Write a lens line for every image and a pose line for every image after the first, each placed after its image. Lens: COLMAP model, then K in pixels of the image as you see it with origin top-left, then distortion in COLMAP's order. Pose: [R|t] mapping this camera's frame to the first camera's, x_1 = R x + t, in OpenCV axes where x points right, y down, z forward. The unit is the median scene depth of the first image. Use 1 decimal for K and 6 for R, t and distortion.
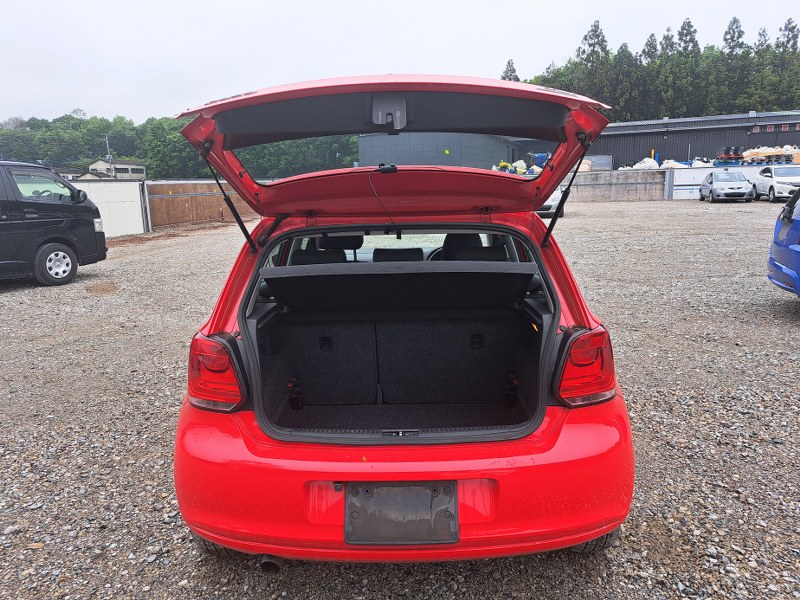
lens RADIAL K [[566.0, 0, 400.0], [0, 566.0, 300.0], [0, 0, 1]] dist [0.059143, -0.048947]
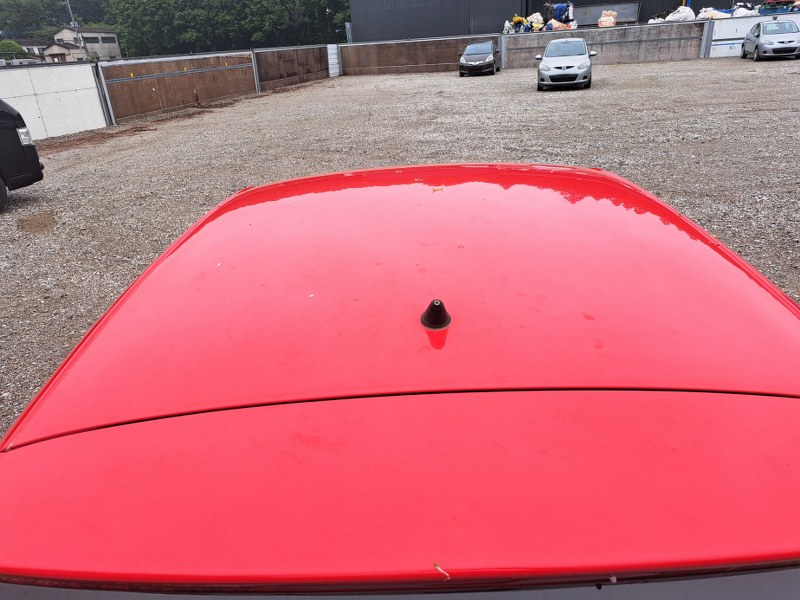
lens RADIAL K [[566.4, 0, 403.5], [0, 566.4, 305.8], [0, 0, 1]] dist [0.028047, -0.005760]
pose [[0.999405, -0.034088, -0.005314, -0.005162], [0.034400, 0.972919, 0.228572, -0.067245], [-0.002622, -0.228619, 0.973513, 0.173379]]
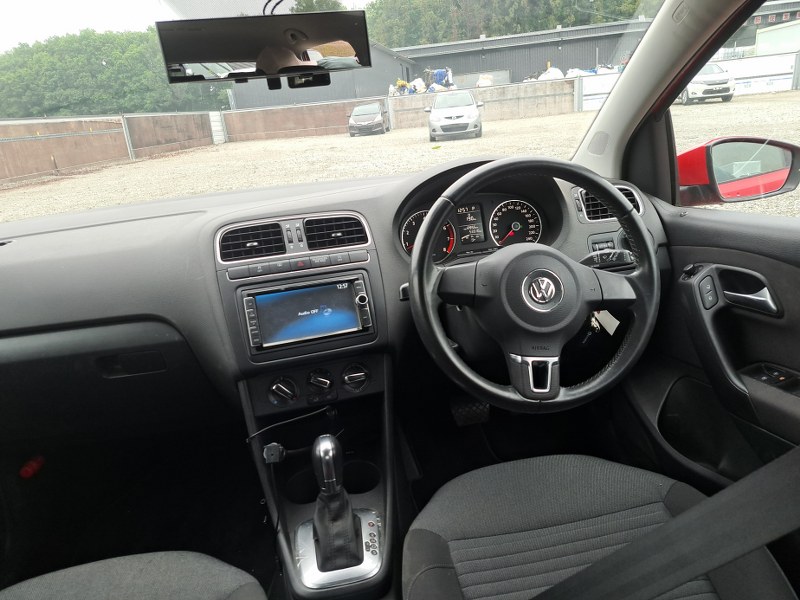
lens RADIAL K [[566.0, 0, 400.0], [0, 566.0, 300.0], [0, 0, 1]] dist [0.059143, -0.048947]
pose [[0.980425, -0.118481, 0.157255, 0.003311], [0.100657, 0.988035, 0.116857, -0.031355], [-0.169219, -0.098741, 0.980620, 0.321154]]
